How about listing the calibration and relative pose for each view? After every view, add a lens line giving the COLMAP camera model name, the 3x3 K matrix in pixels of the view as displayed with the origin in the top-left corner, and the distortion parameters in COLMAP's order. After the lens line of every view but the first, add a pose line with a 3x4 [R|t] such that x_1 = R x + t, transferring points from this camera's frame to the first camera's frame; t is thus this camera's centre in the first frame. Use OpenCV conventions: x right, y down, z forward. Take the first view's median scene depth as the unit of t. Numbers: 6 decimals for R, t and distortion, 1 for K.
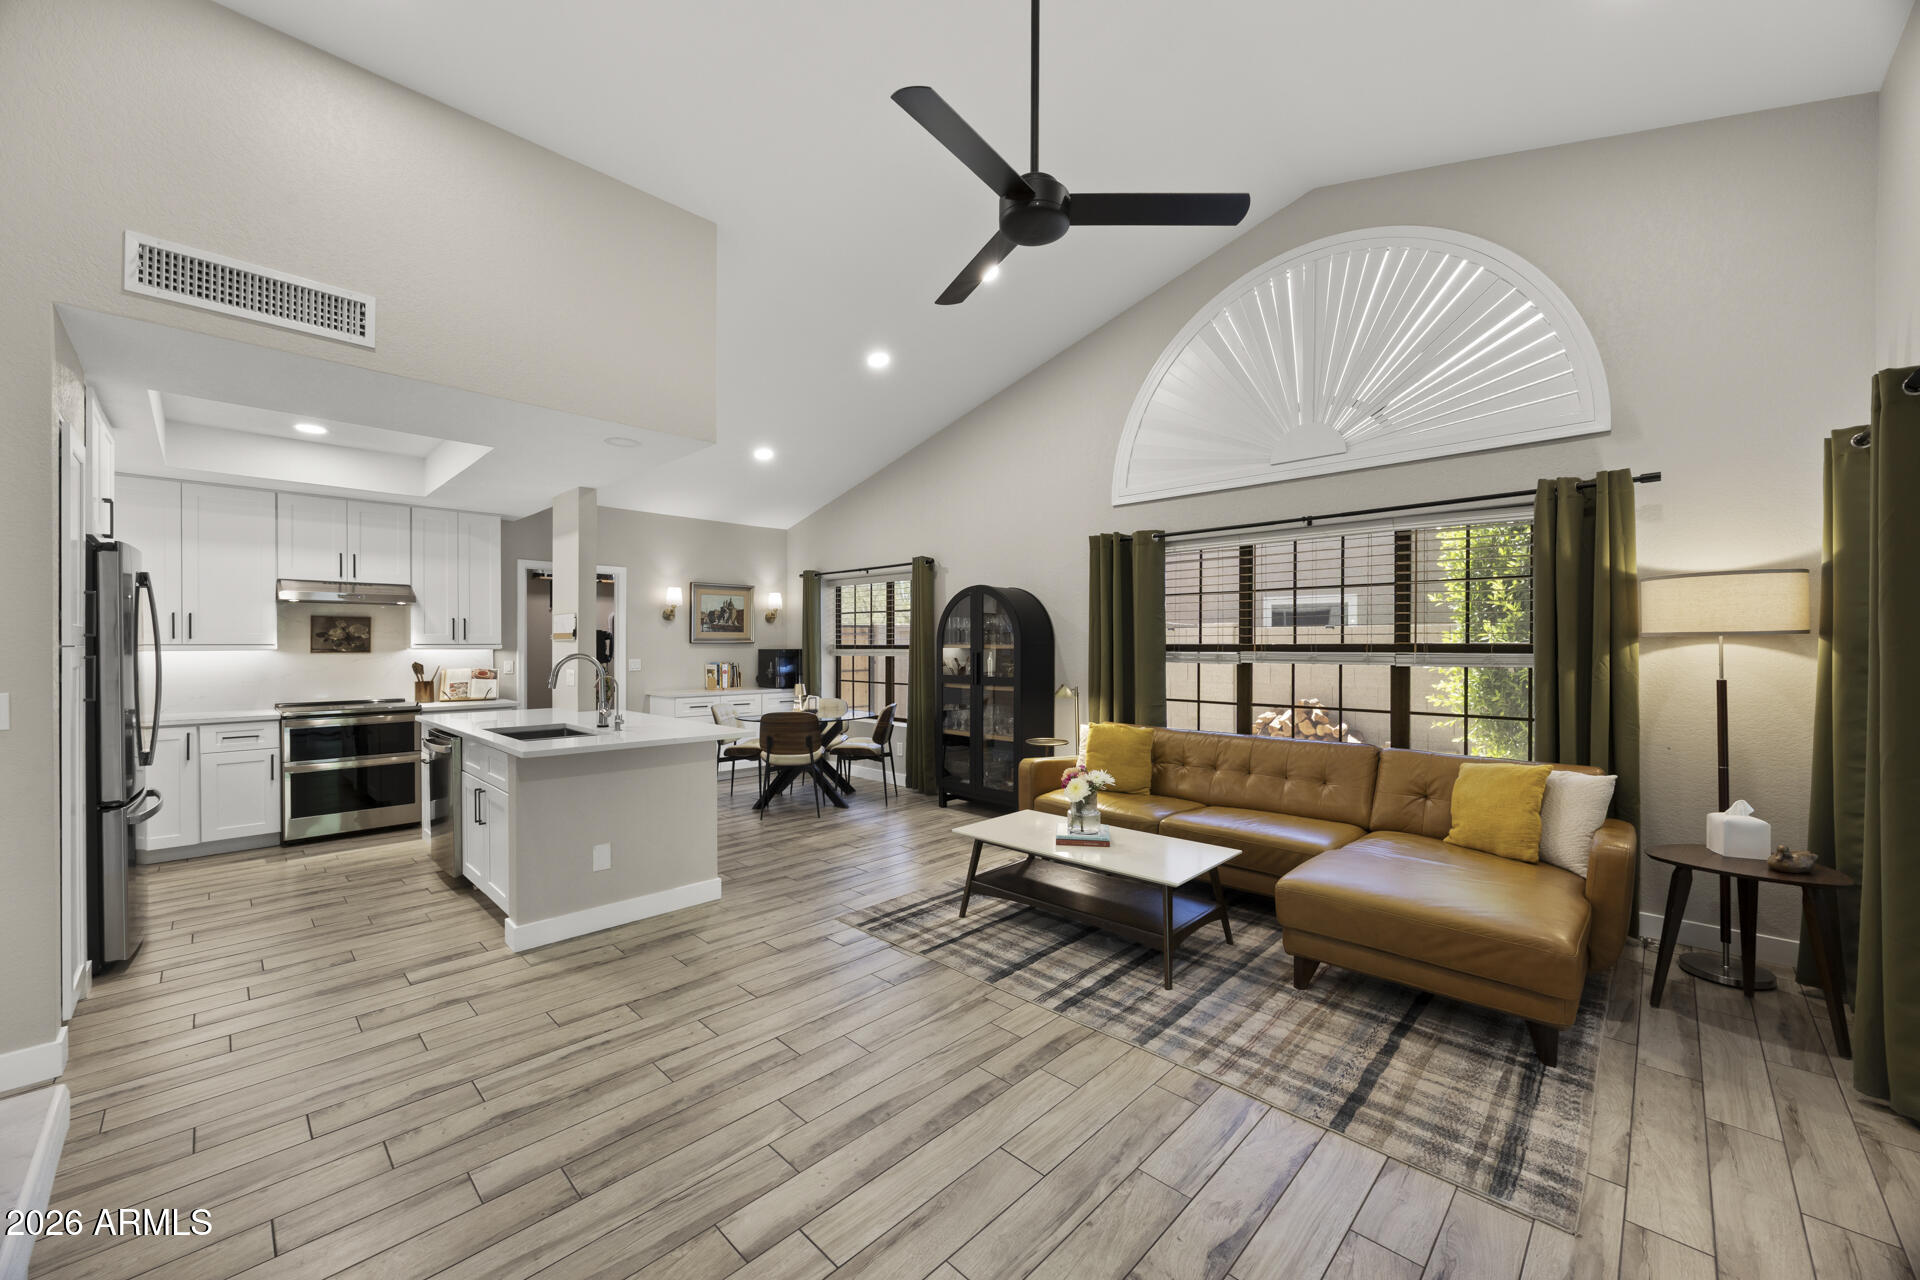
lens RADIAL K [[731.2, 0, 959.6], [0, 731.2, 650.1], [0, 0, 1]] dist [-0.003104, -0.000042]
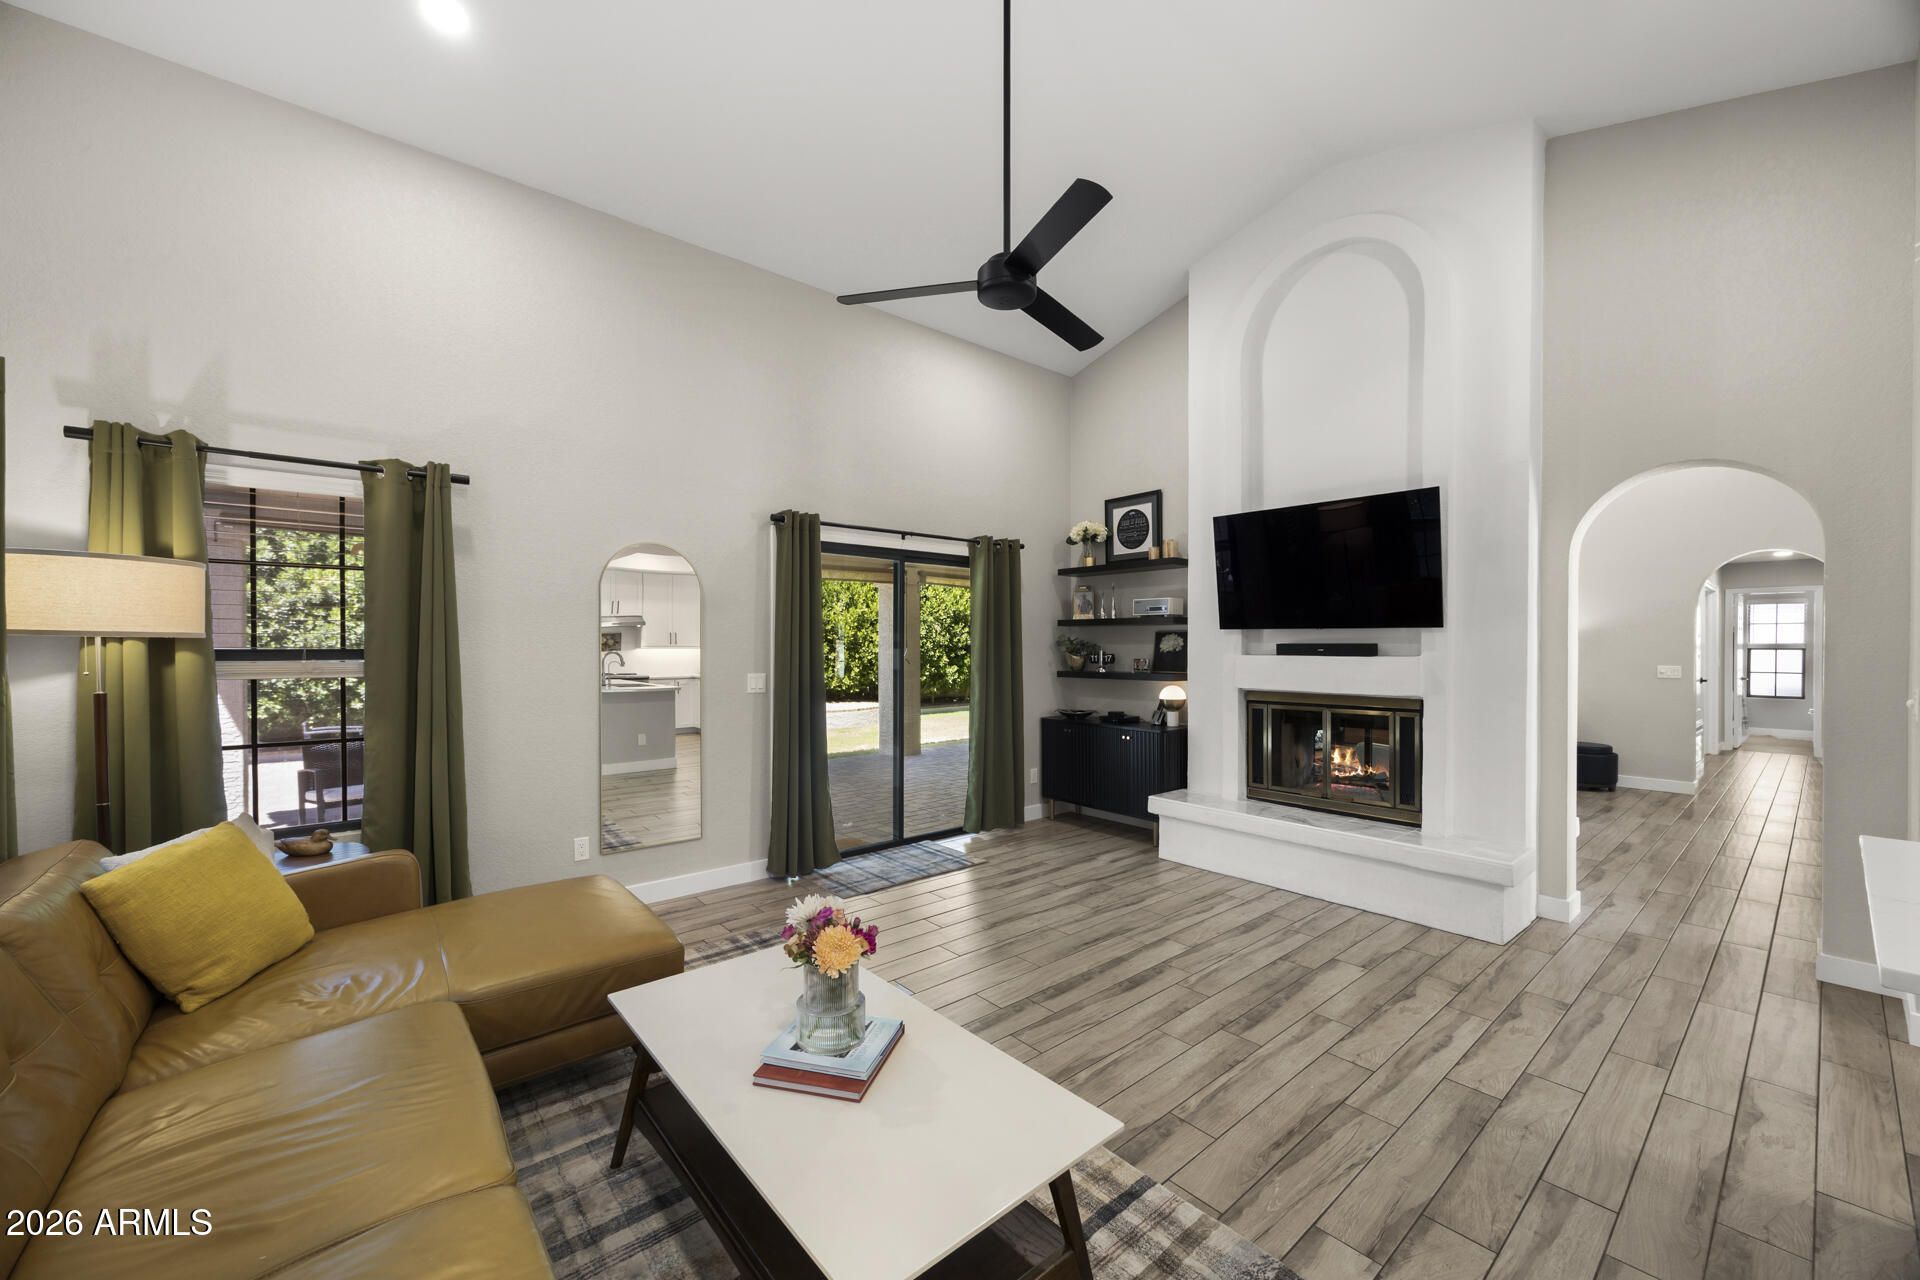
lens RADIAL K [[731.2, 0, 959.6], [0, 731.2, 650.1], [0, 0, 1]] dist [-0.003104, -0.000042]
pose [[-0.994823, 0.000341, 0.101618, 0.026303], [0.001750, 0.999904, 0.013780, -0.008547], [-0.101603, 0.013887, -0.994728, 0.974789]]
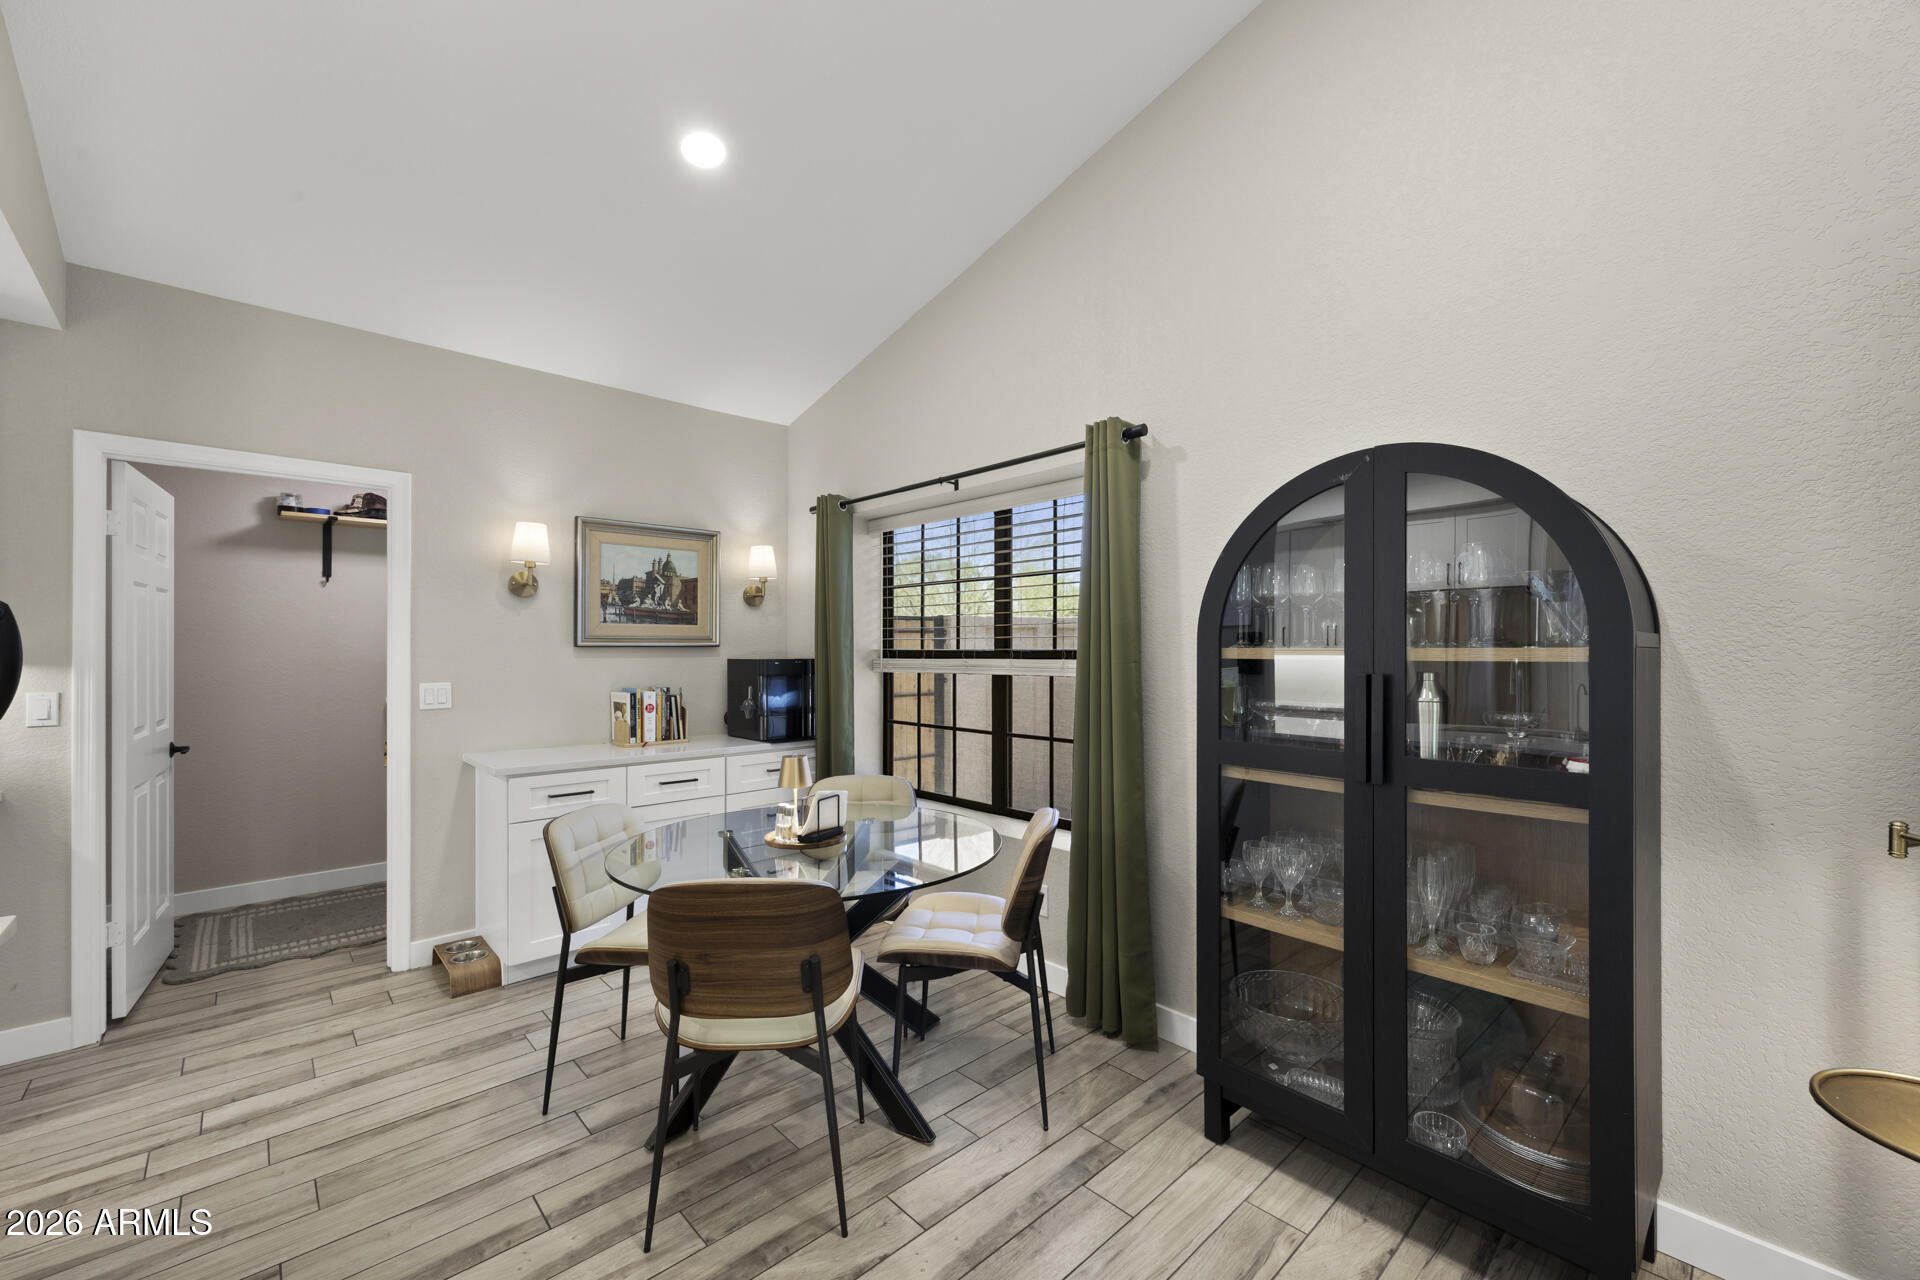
lens RADIAL K [[768.9, 0, 965.1], [0, 768.9, 651.6], [0, 0, 1]] dist [0.004030, 0.000344]
pose [[0.998980, -0.001402, -0.045123, -0.142061], [0.001135, 0.999982, -0.005949, -0.004885], [0.045131, 0.005892, 0.998964, 0.757231]]
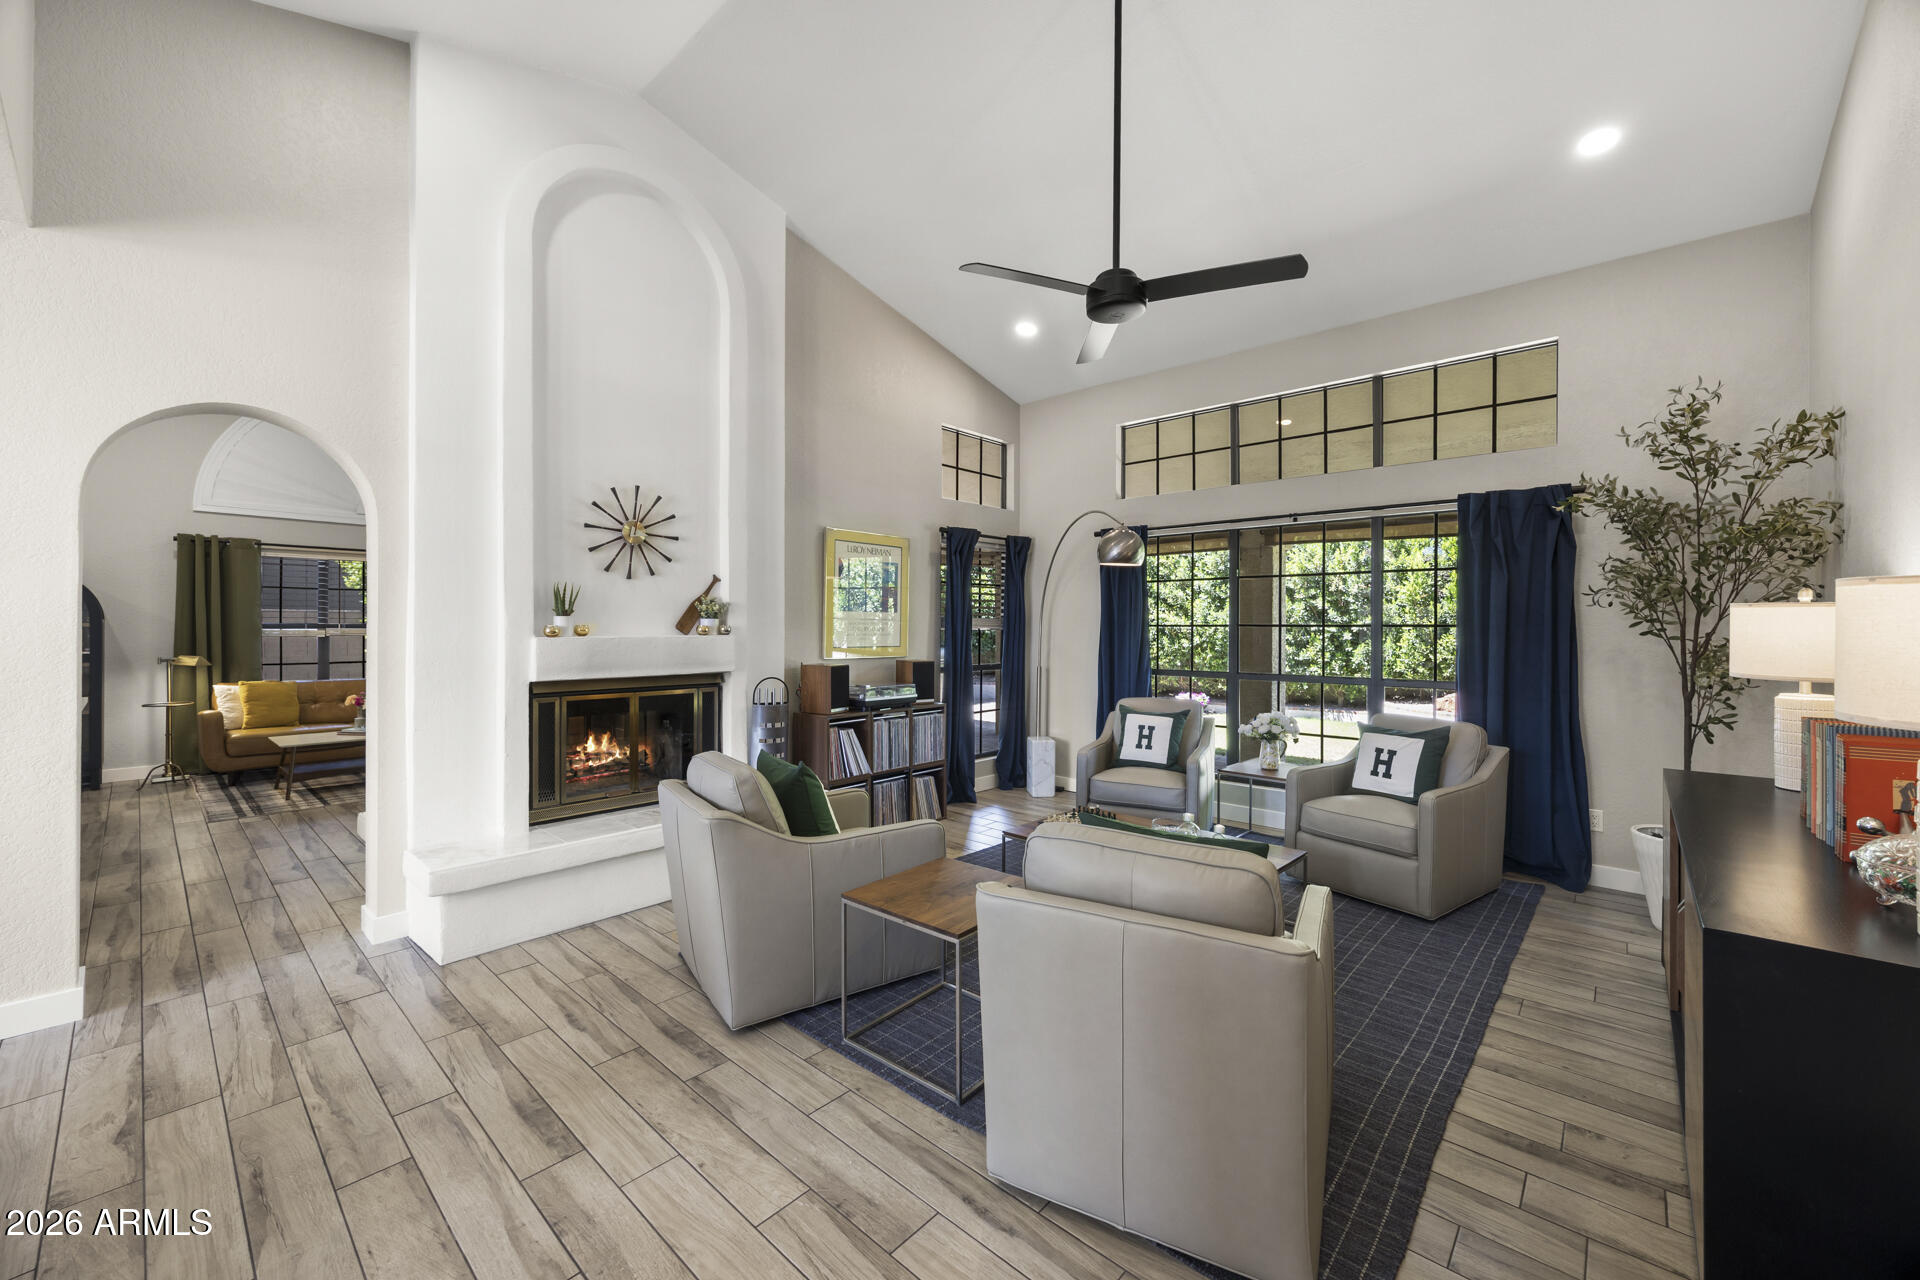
lens RADIAL K [[744.1, 0, 963.7], [0, 744.1, 628.9], [0, 0, 1]] dist [-0.000802, -0.000056]
pose [[-0.039275, -0.002251, 0.999226, -1.127912], [0.004350, 0.999988, 0.002424, 0.004695], [-0.999219, 0.004442, -0.039264, -0.253426]]
